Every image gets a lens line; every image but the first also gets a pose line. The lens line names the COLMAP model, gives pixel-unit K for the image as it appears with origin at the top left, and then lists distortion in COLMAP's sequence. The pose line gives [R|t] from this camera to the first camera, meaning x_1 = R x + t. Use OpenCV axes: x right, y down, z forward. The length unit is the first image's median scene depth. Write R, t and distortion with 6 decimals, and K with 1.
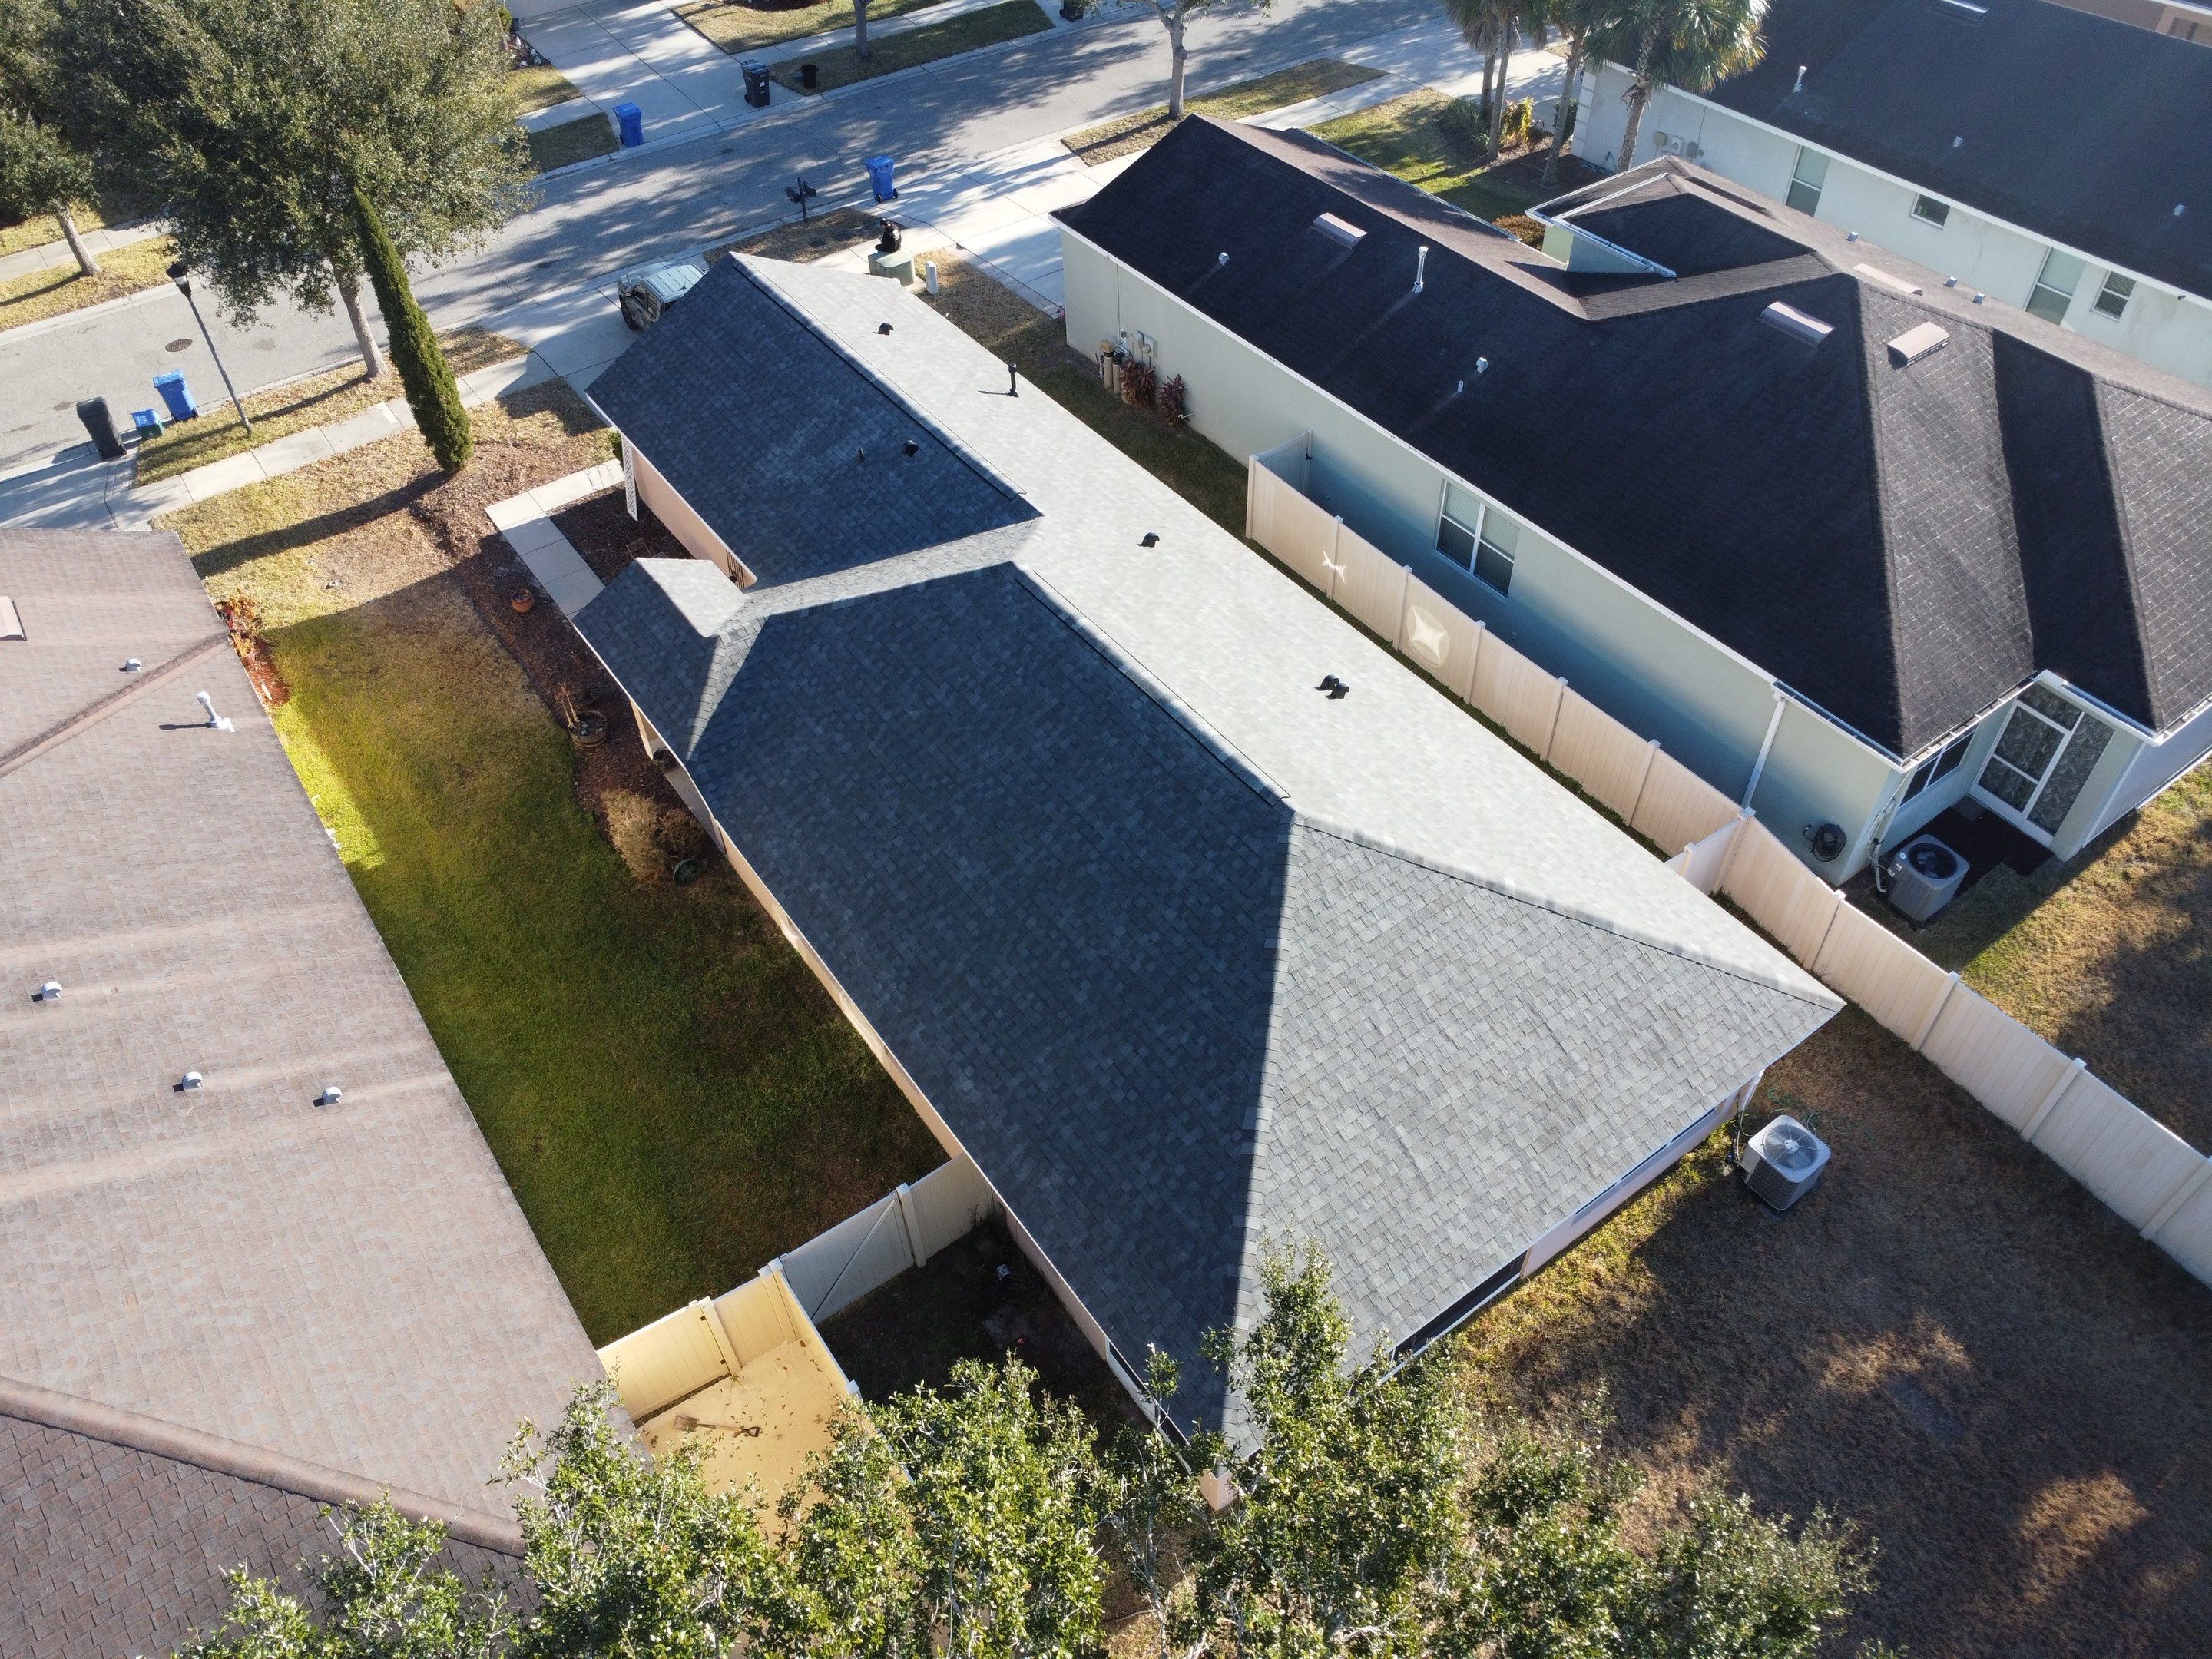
lens RADIAL K [[1602.0, 0, 1097.2], [0, 1602.0, 819.9], [0, 0, 1]] dist [-0.023813, -0.017643]
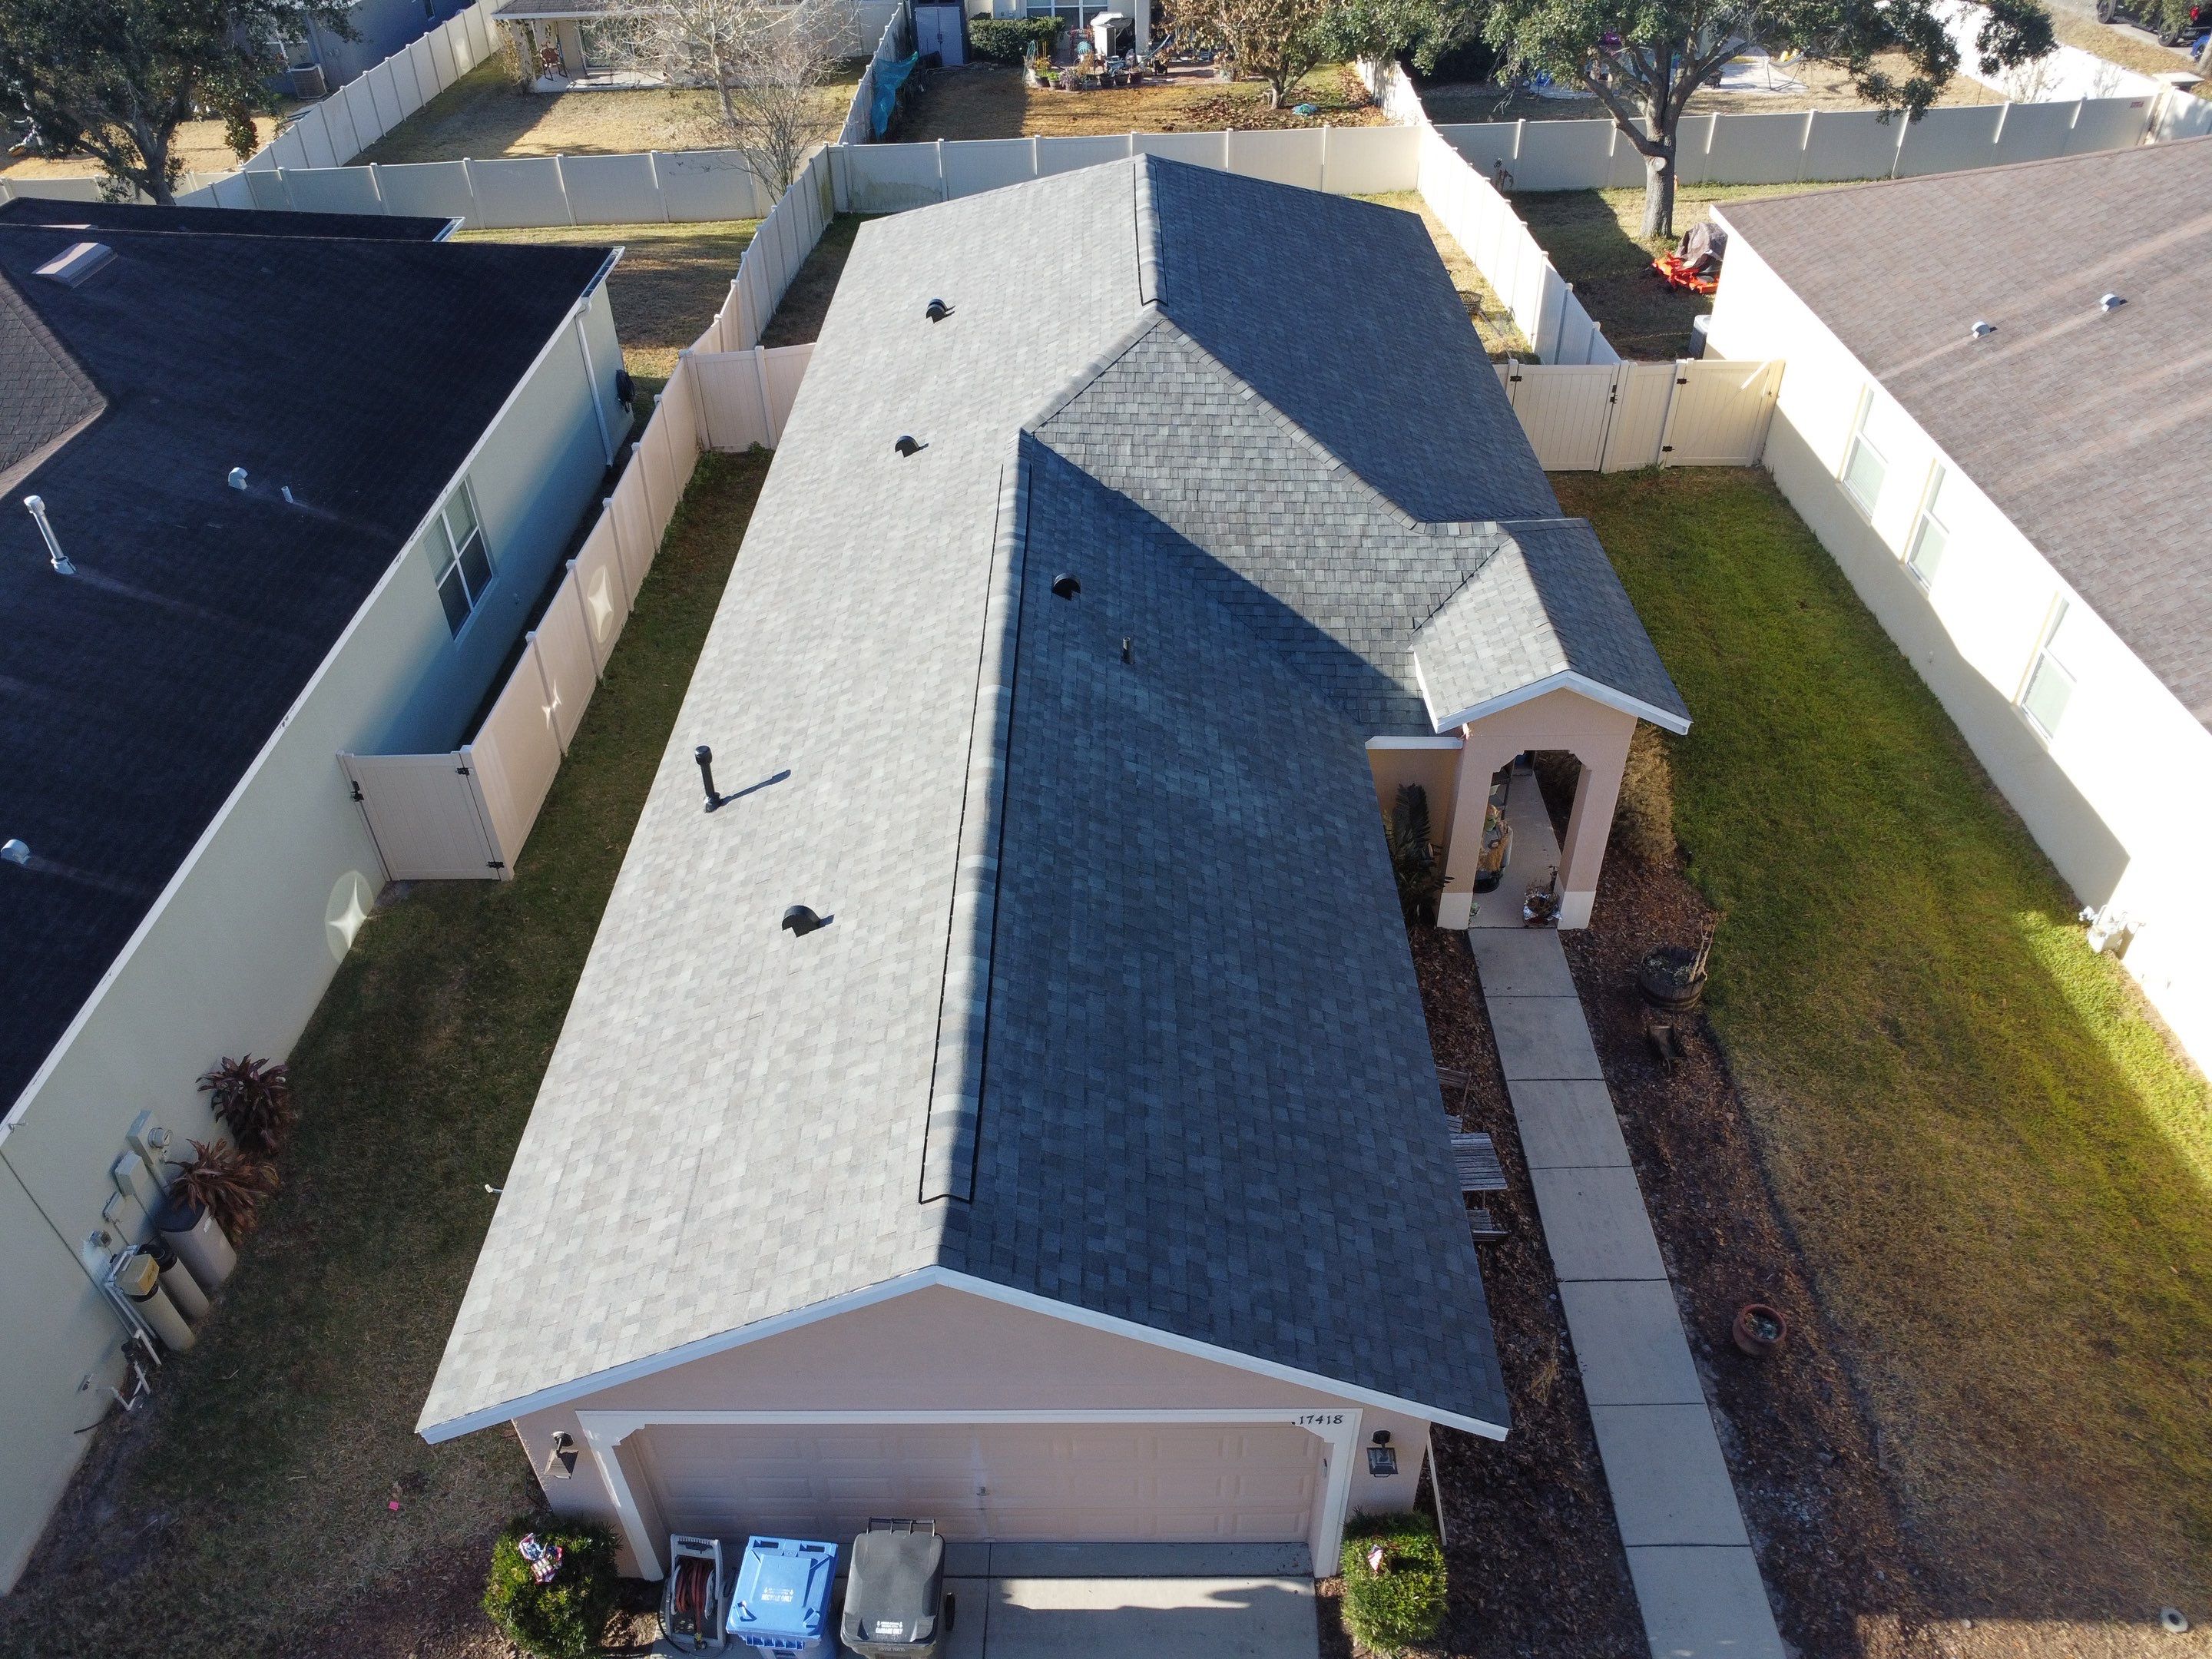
lens RADIAL K [[1602.0, 0, 1092.0], [0, 1602.0, 818.6], [0, 0, 1]] dist [-0.023813, -0.017643]
pose [[-0.810782, -0.324103, 0.487432, -0.502573], [0.453056, 0.179808, 0.873160, -0.832239], [-0.370638, 0.928777, 0.001052, 1.244096]]
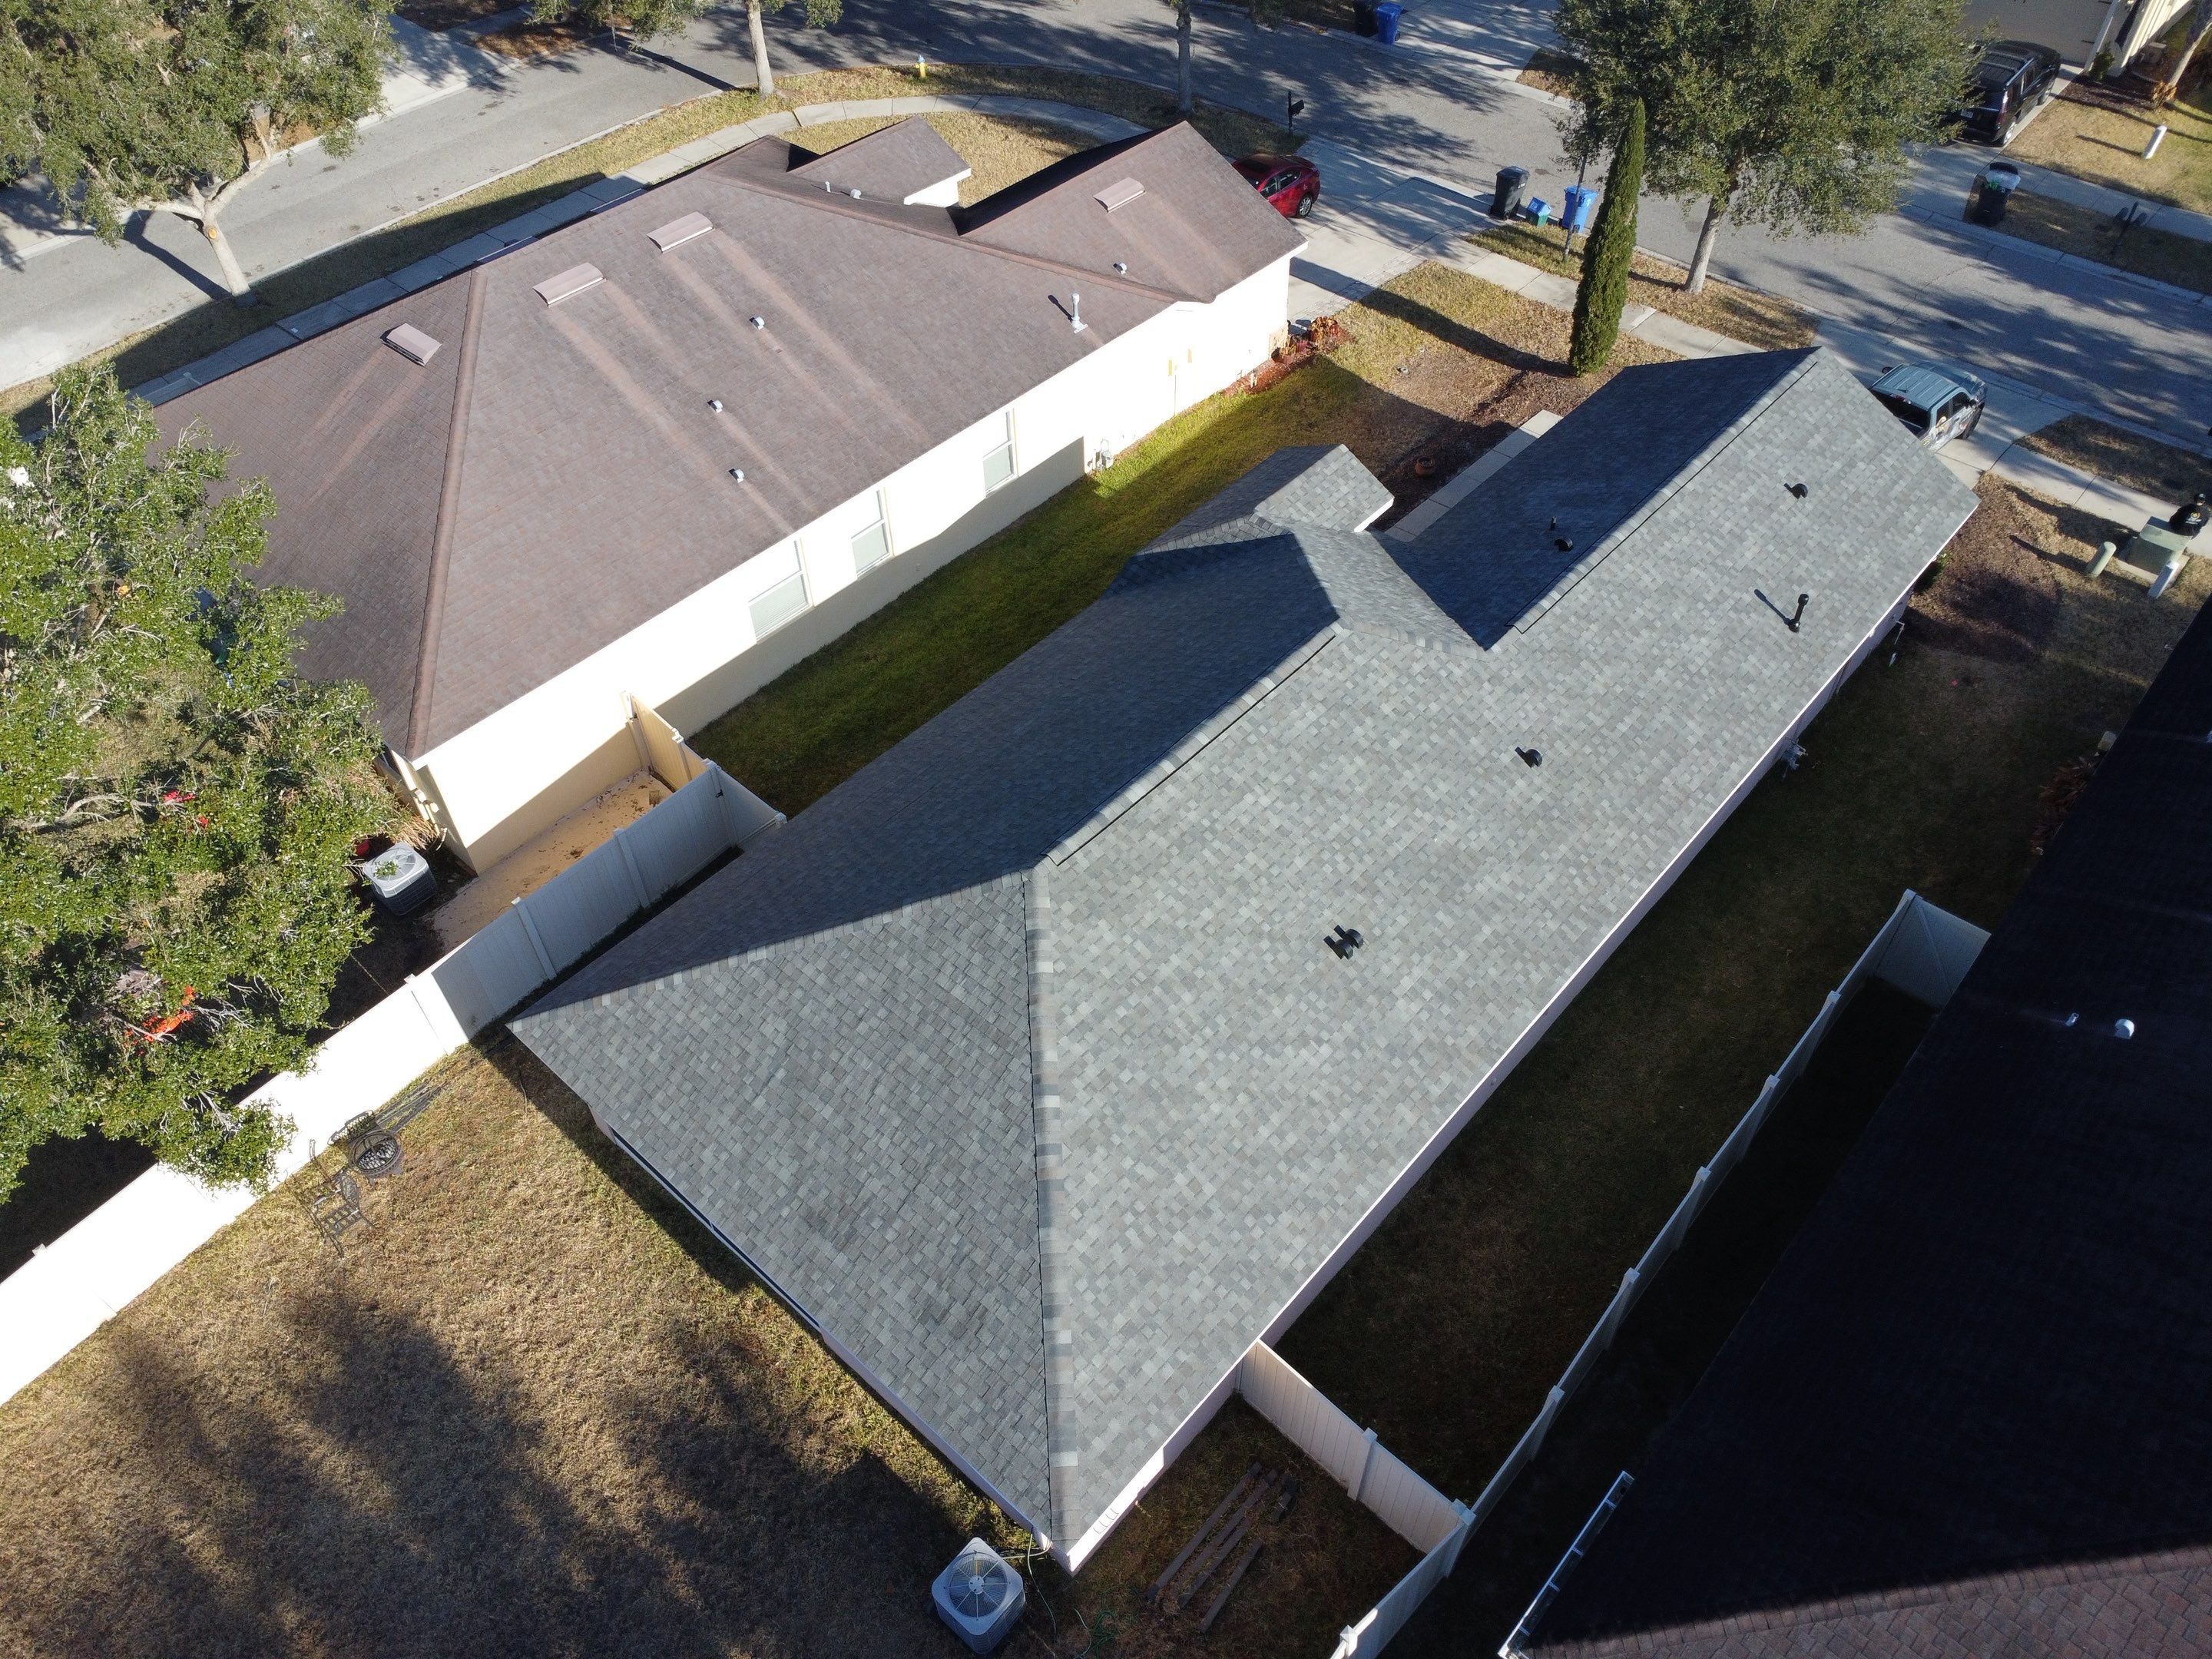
lens RADIAL K [[1602.0, 0, 1096.2], [0, 1602.0, 819.2], [0, 0, 1]] dist [-0.023813, -0.017643]
pose [[0.218767, 0.721733, -0.656691, 0.642468], [-0.691446, 0.589524, 0.417569, -0.392530], [0.688508, 0.362716, 0.628008, 0.325502]]
